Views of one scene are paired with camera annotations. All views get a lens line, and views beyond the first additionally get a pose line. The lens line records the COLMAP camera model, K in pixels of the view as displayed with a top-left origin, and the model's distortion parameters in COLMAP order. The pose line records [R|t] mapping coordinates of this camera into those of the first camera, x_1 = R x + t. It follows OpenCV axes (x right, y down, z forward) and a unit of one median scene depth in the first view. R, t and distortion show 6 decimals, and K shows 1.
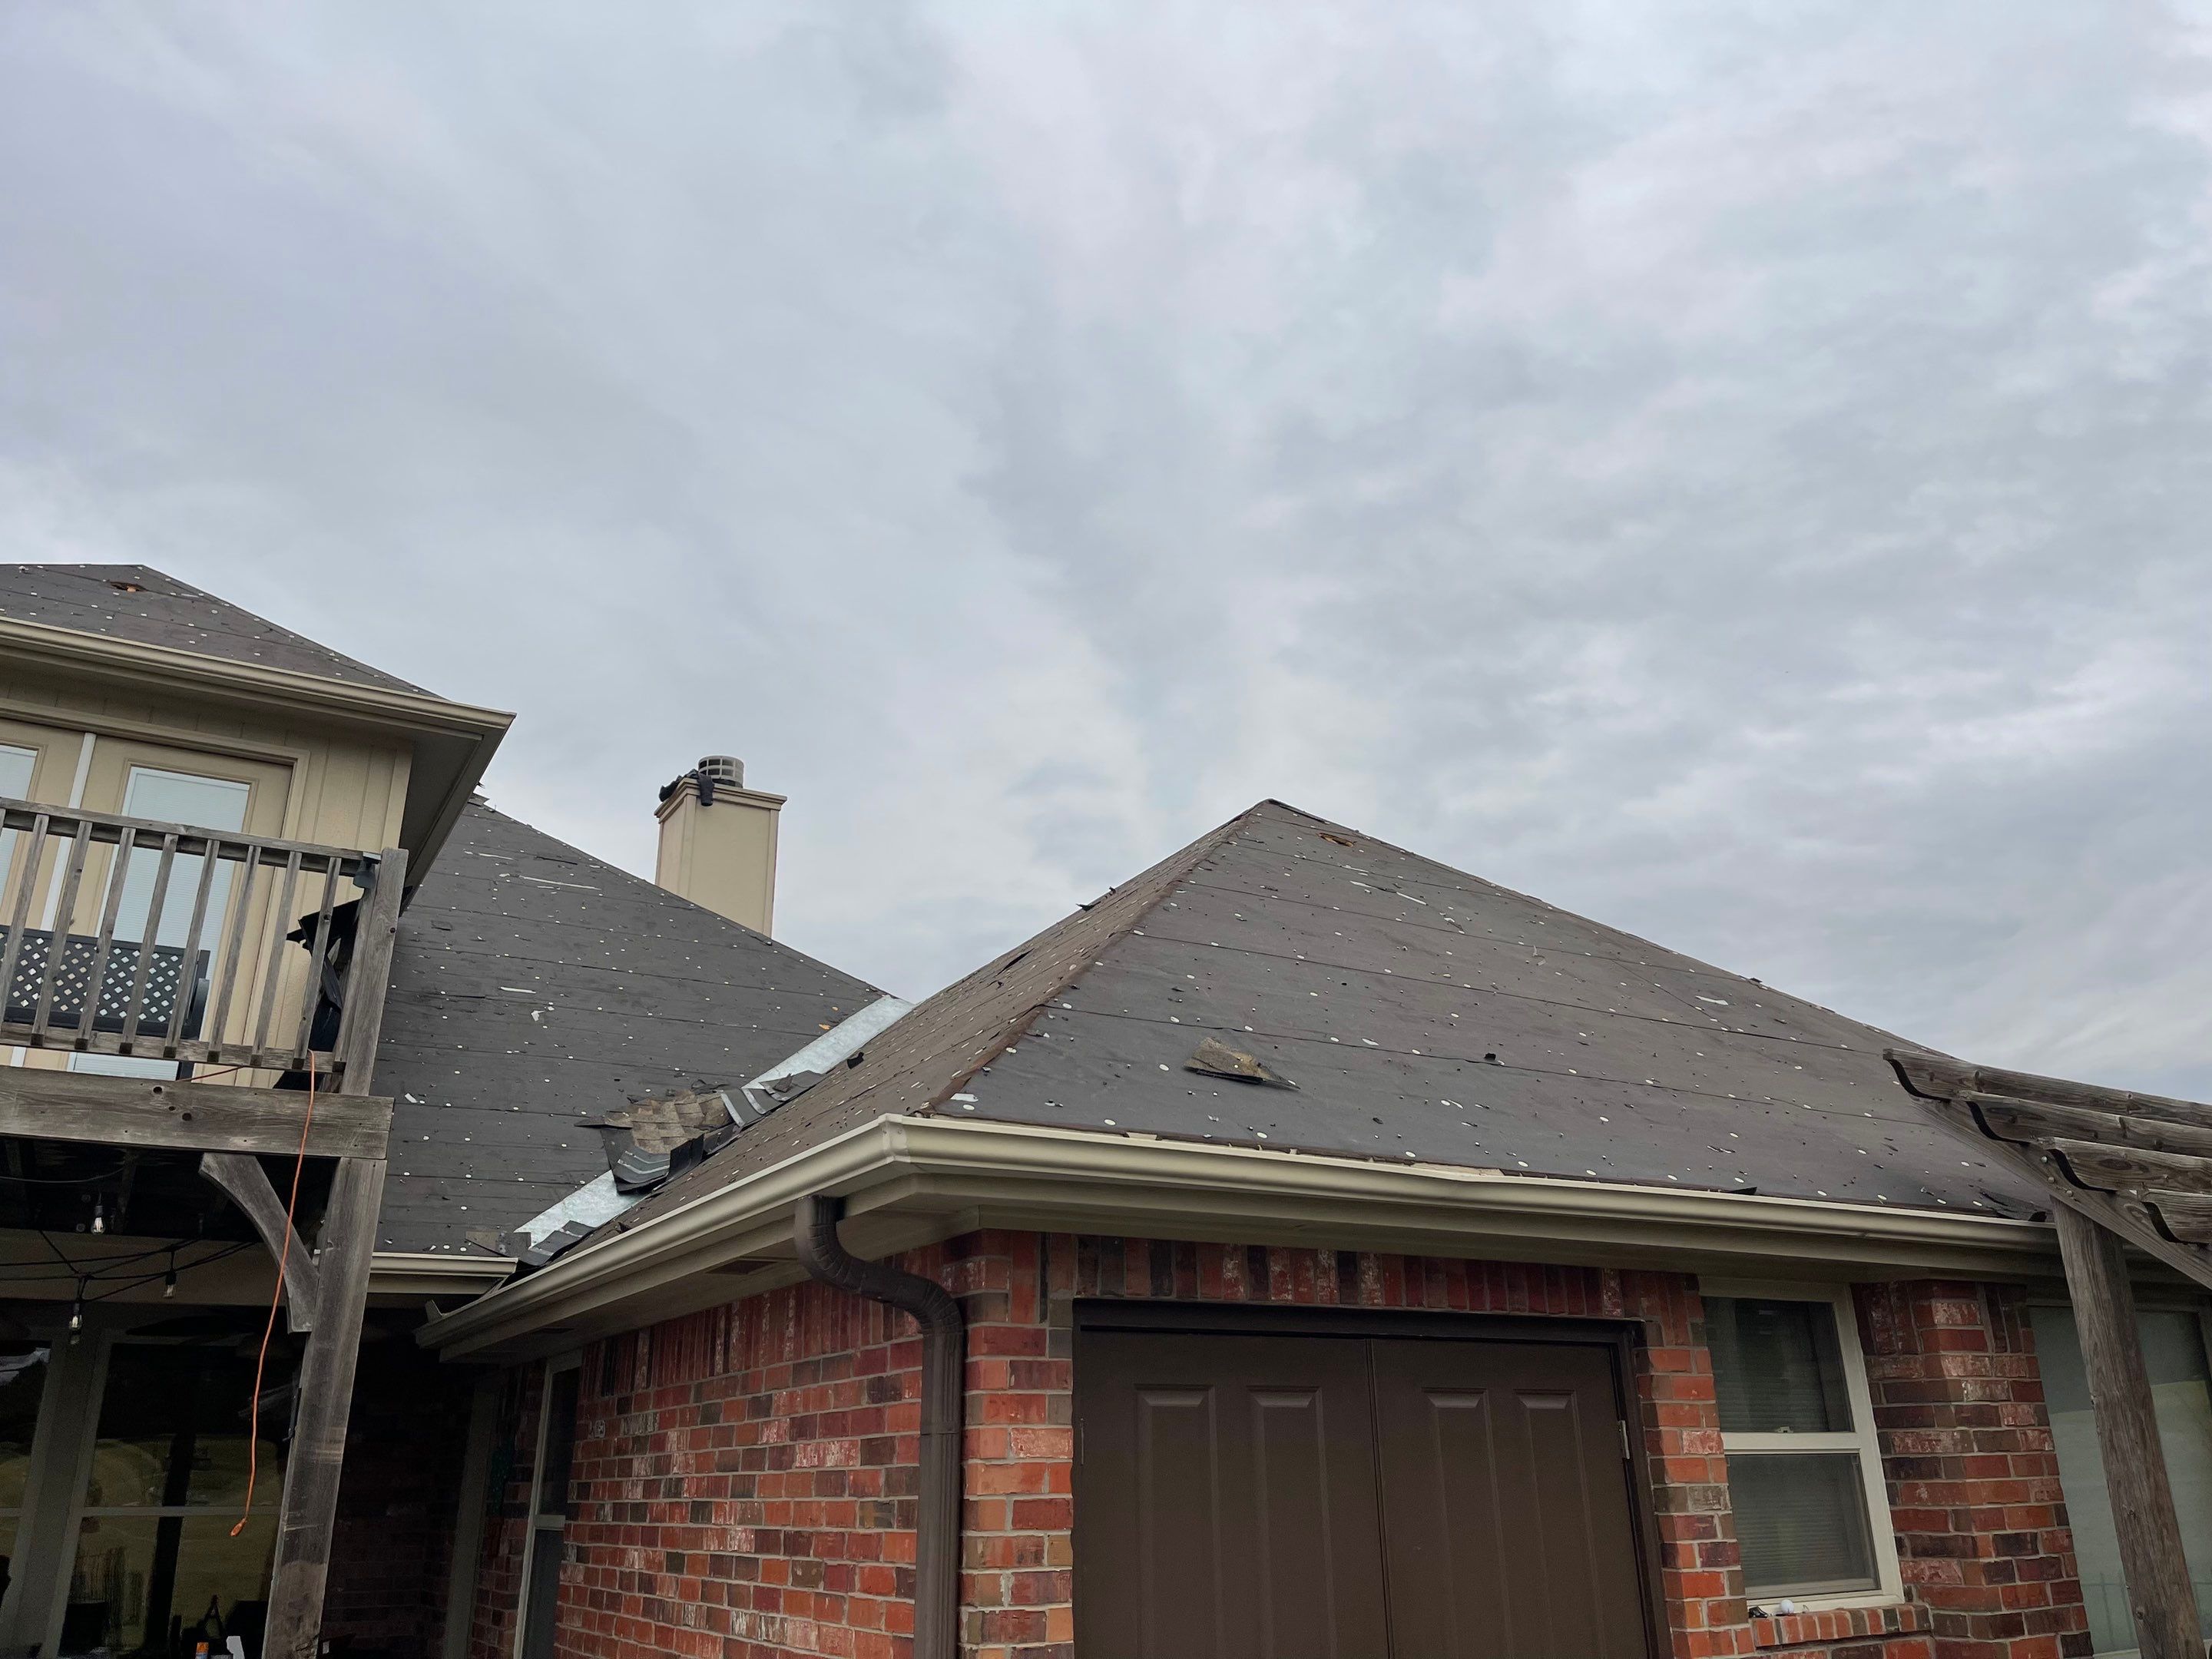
lens RADIAL K [[1679.2, 0, 1115.9], [0, 1679.2, 829.7], [0, 0, 1]] dist [0.132603, -0.165491]
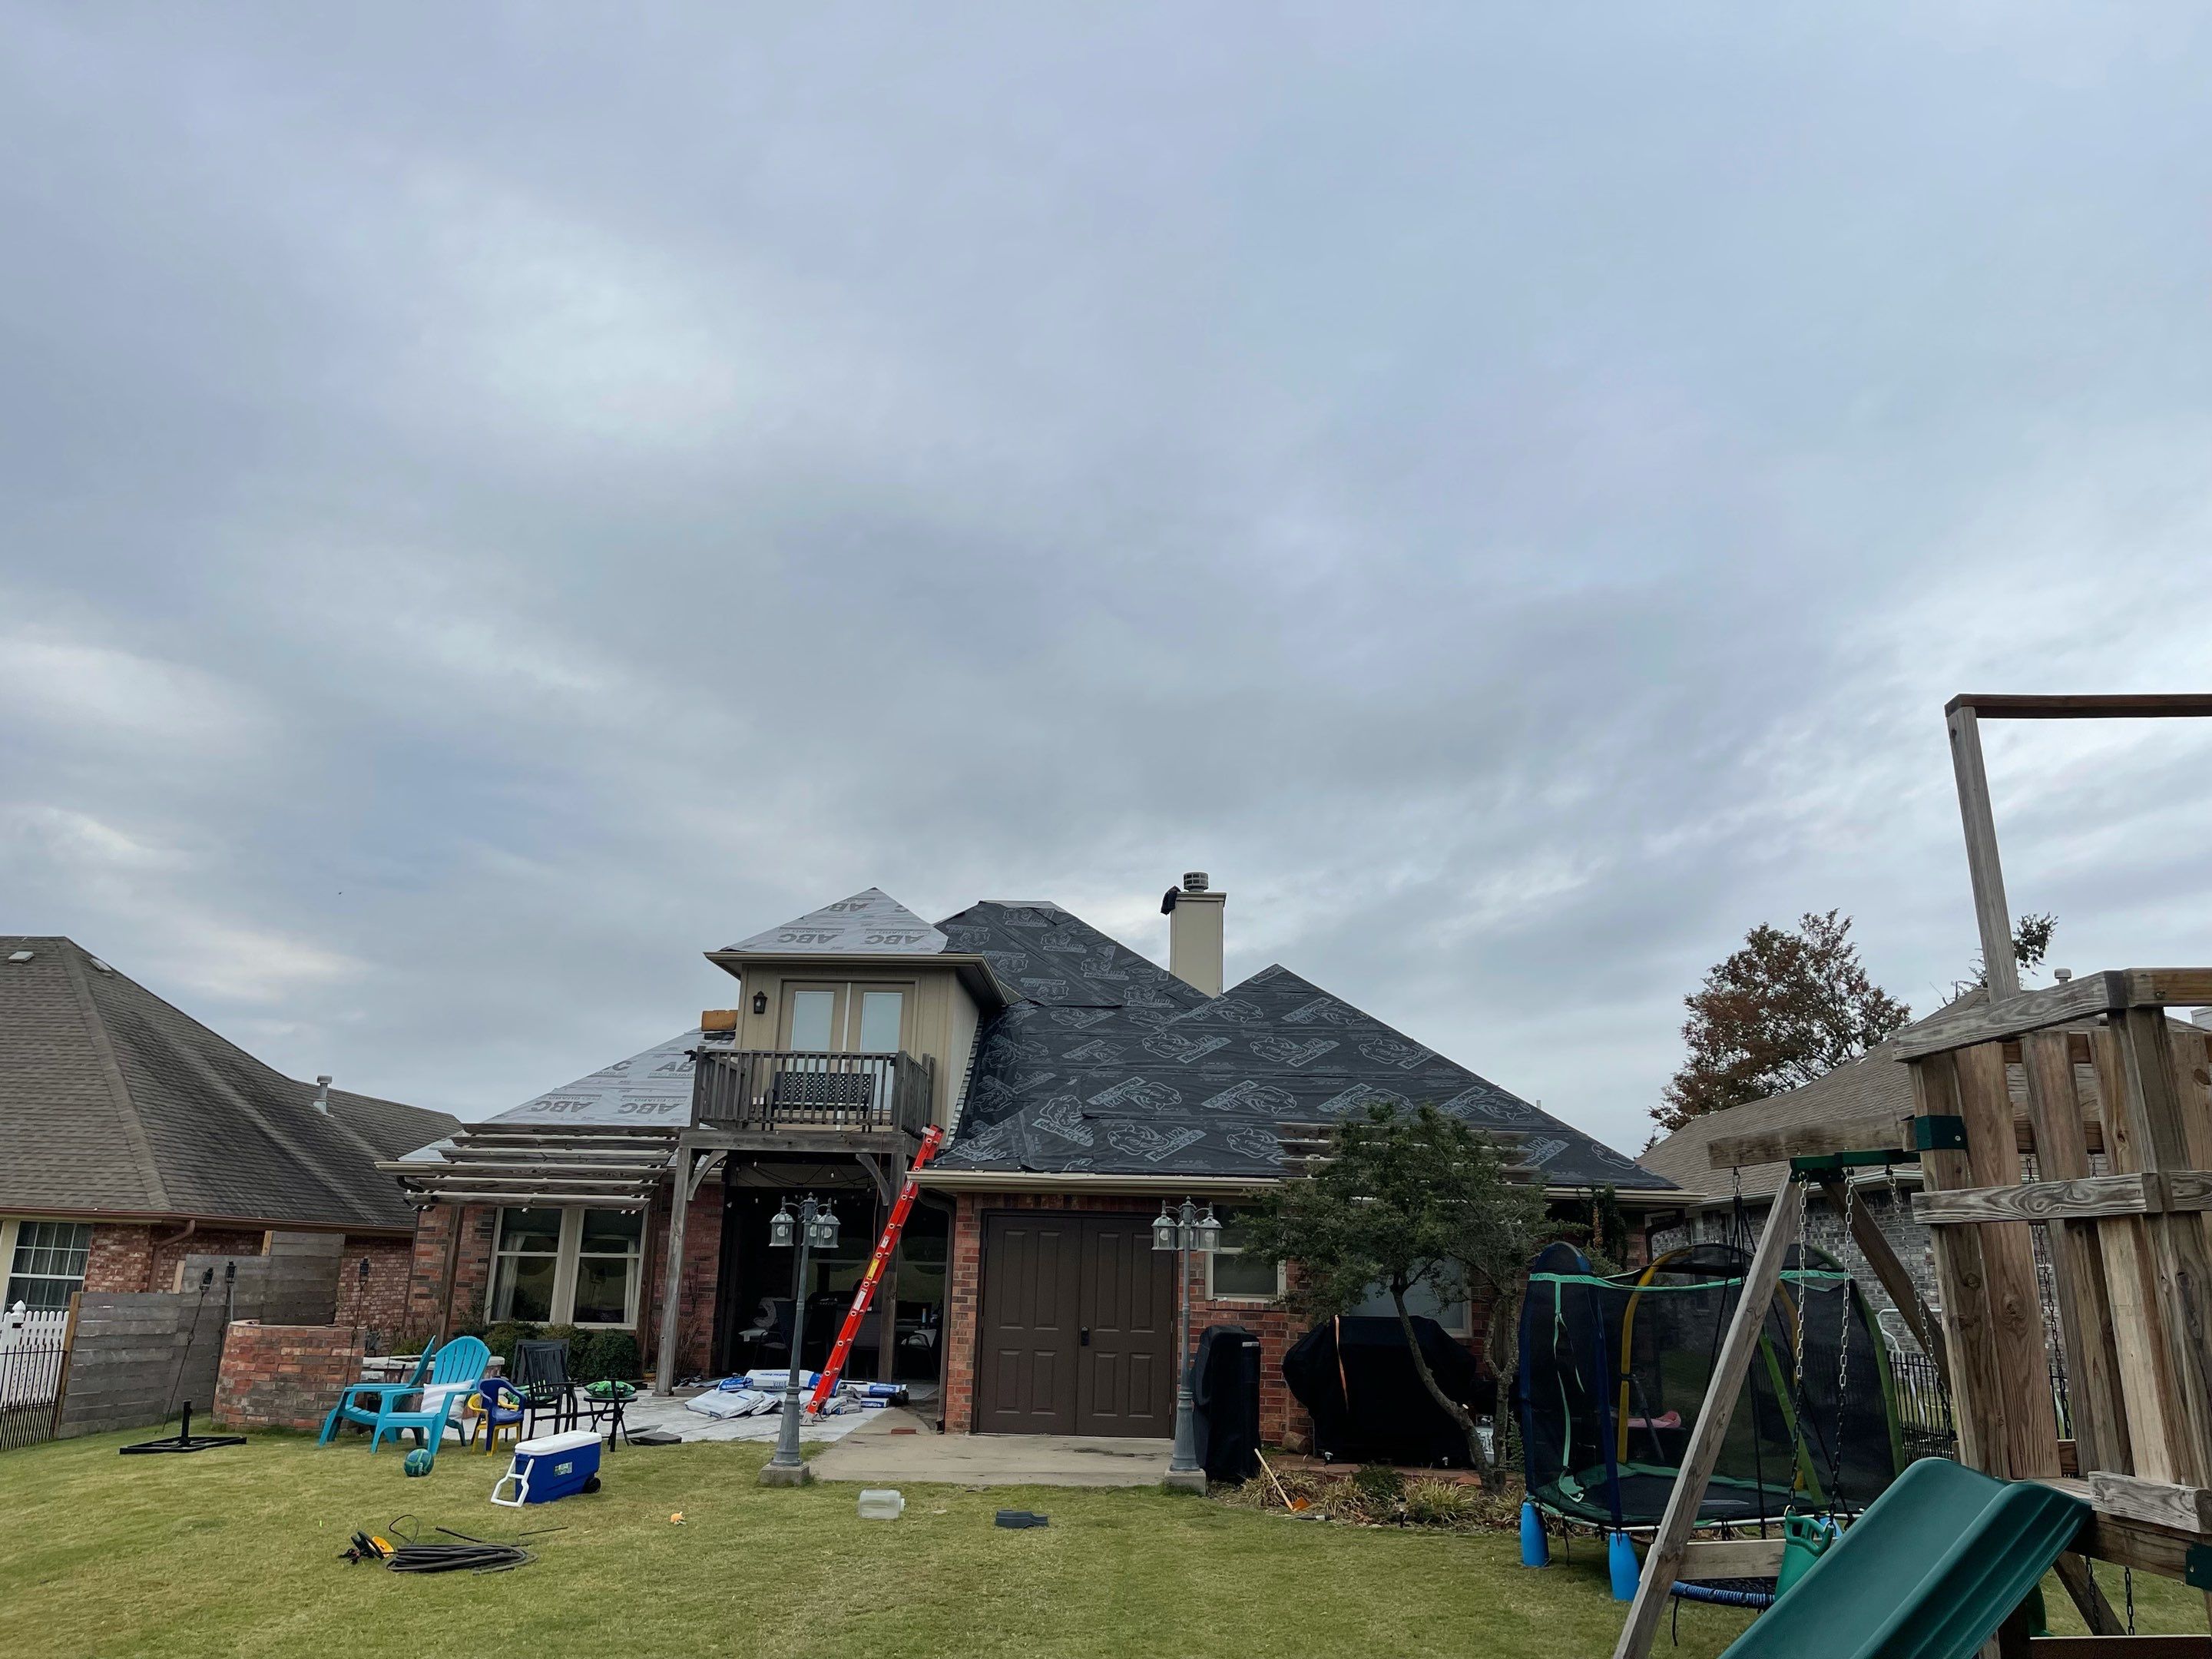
lens RADIAL K [[1675.2, 0, 1106.0], [0, 1675.2, 829.5], [0, 0, 1]] dist [0.082019, -0.117251]
pose [[0.858562, -0.102388, -0.502382, 1.481267], [0.145901, 0.988136, 0.047954, -0.483288], [0.491512, -0.114469, 0.863315, -1.394745]]
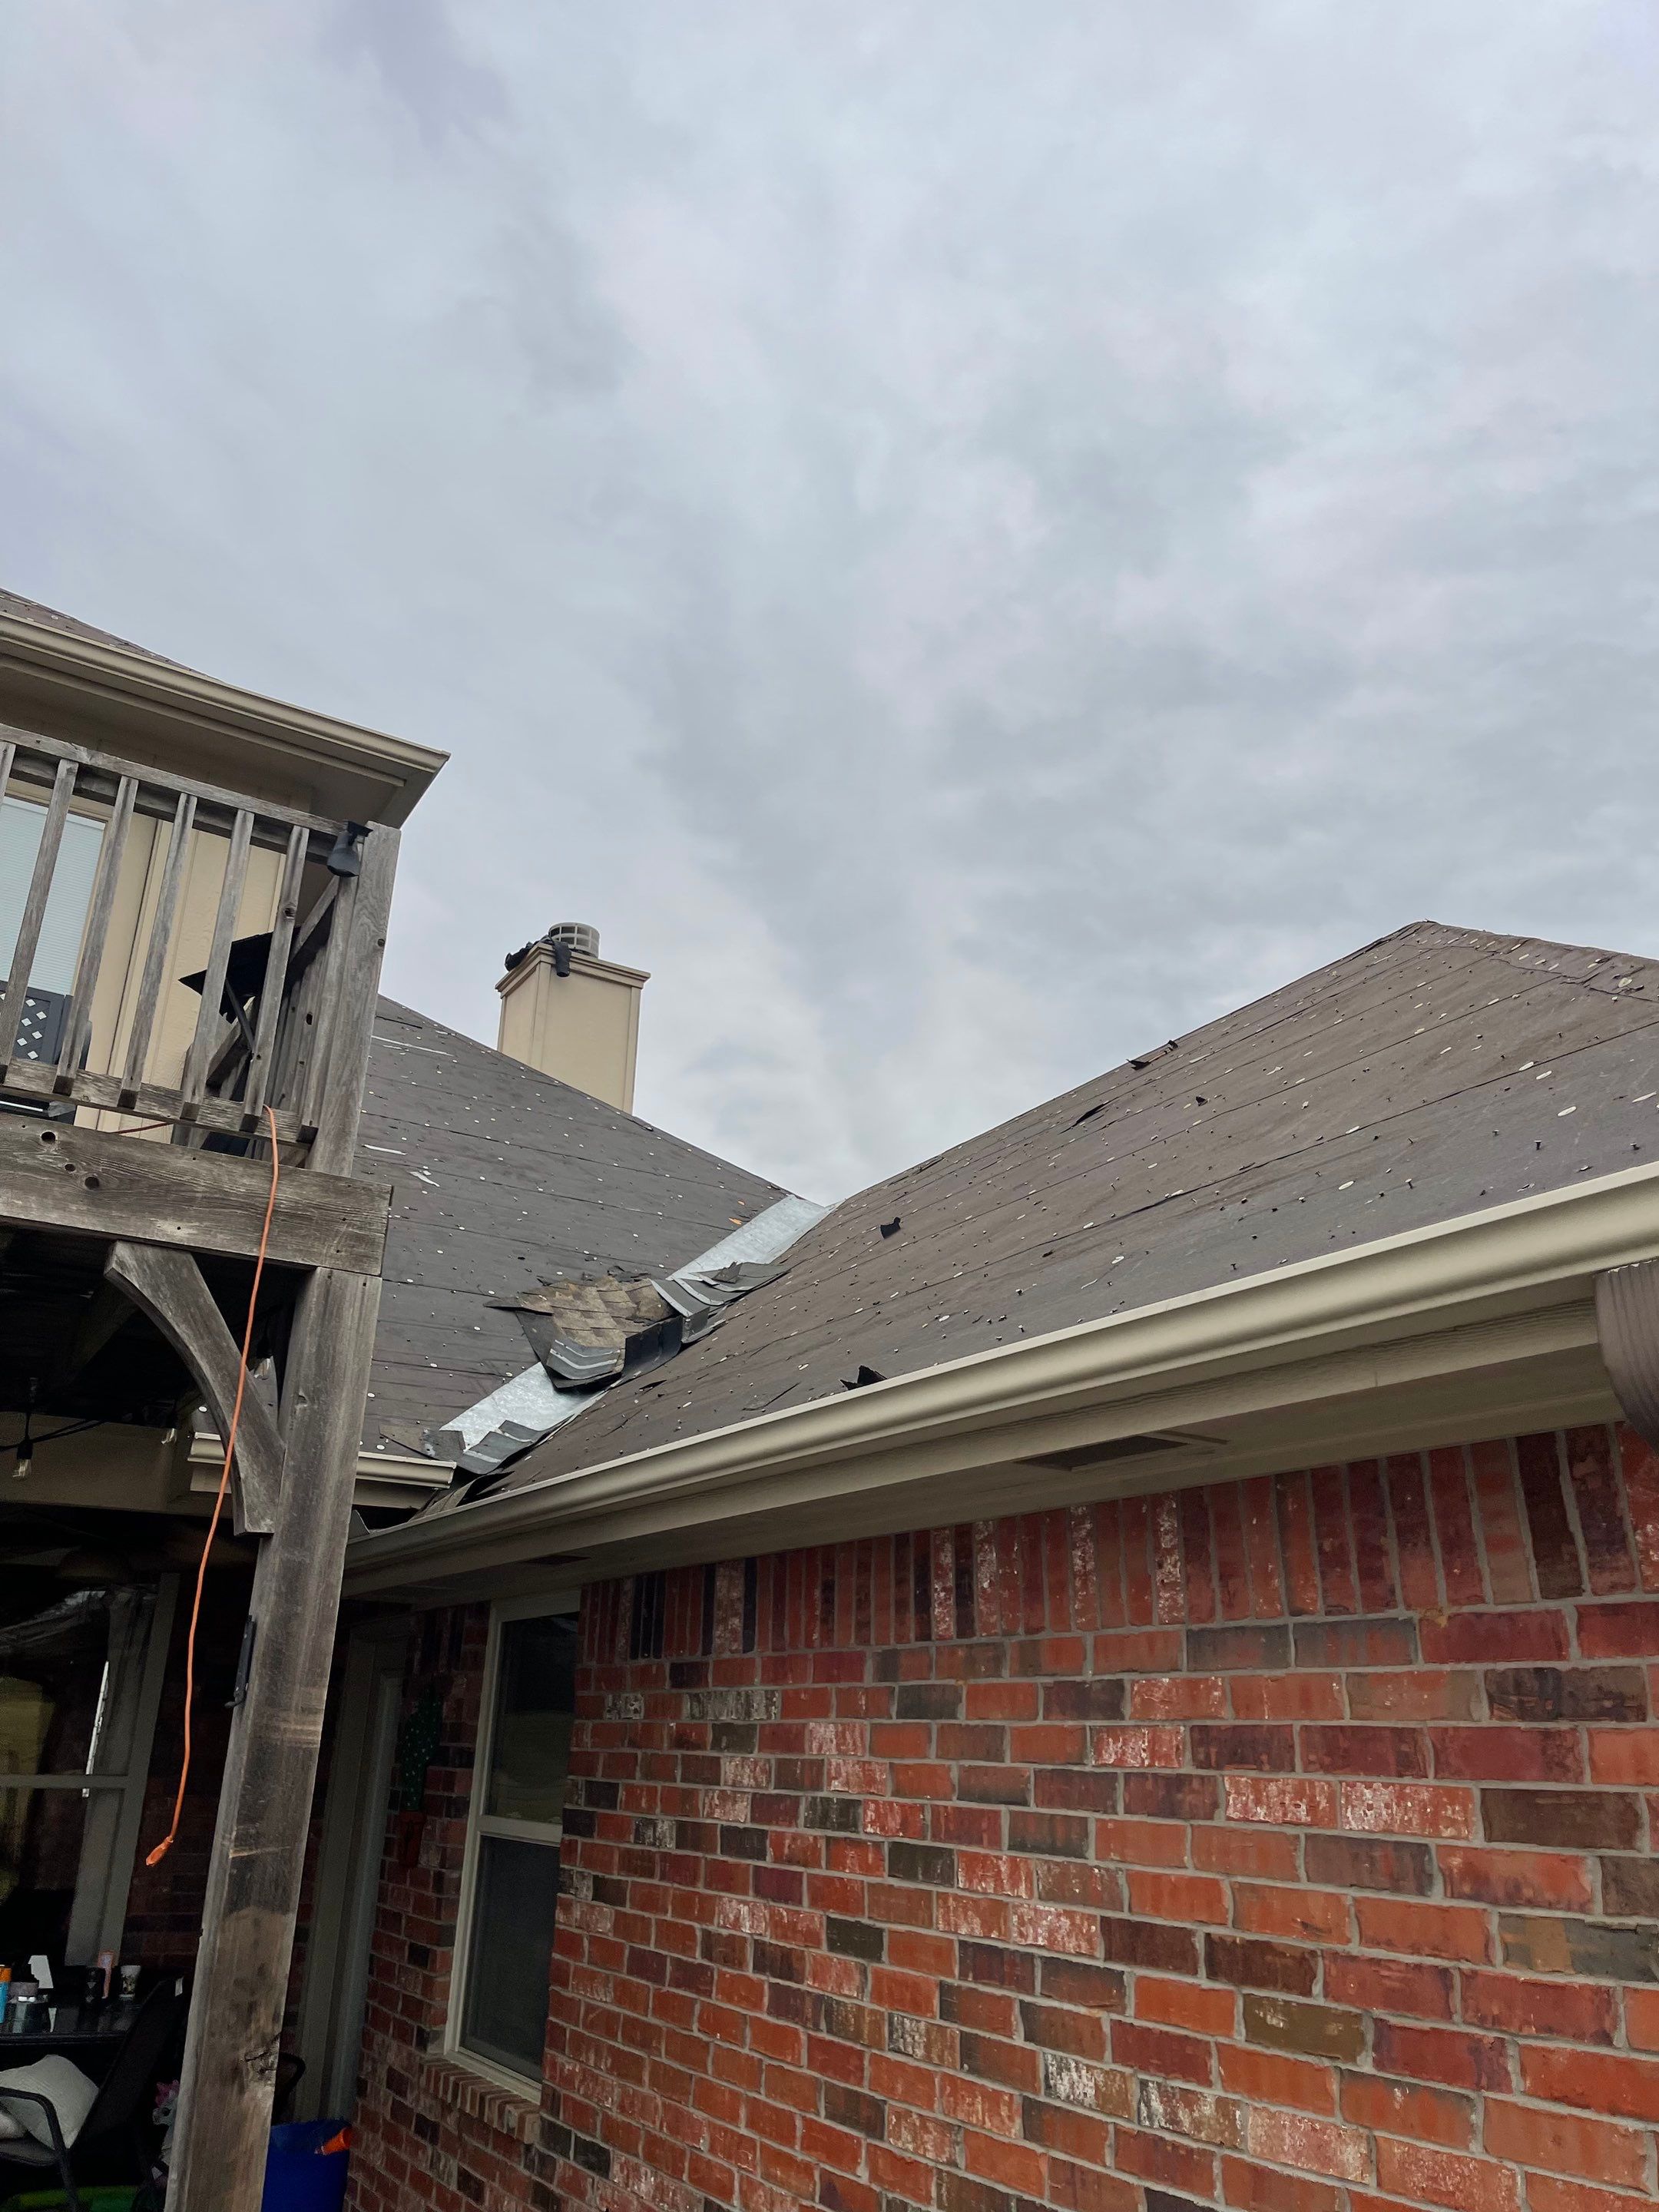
lens RADIAL K [[1684.2, 0, 829.5], [0, 1684.2, 1106.0], [0, 0, 1]] dist [0.062354, -0.066820]
pose [[0.998870, 0.047459, -0.002627, -0.256020], [-0.047465, 0.998870, -0.002218, 0.120654], [0.002519, 0.002341, 0.999994, 0.359596]]
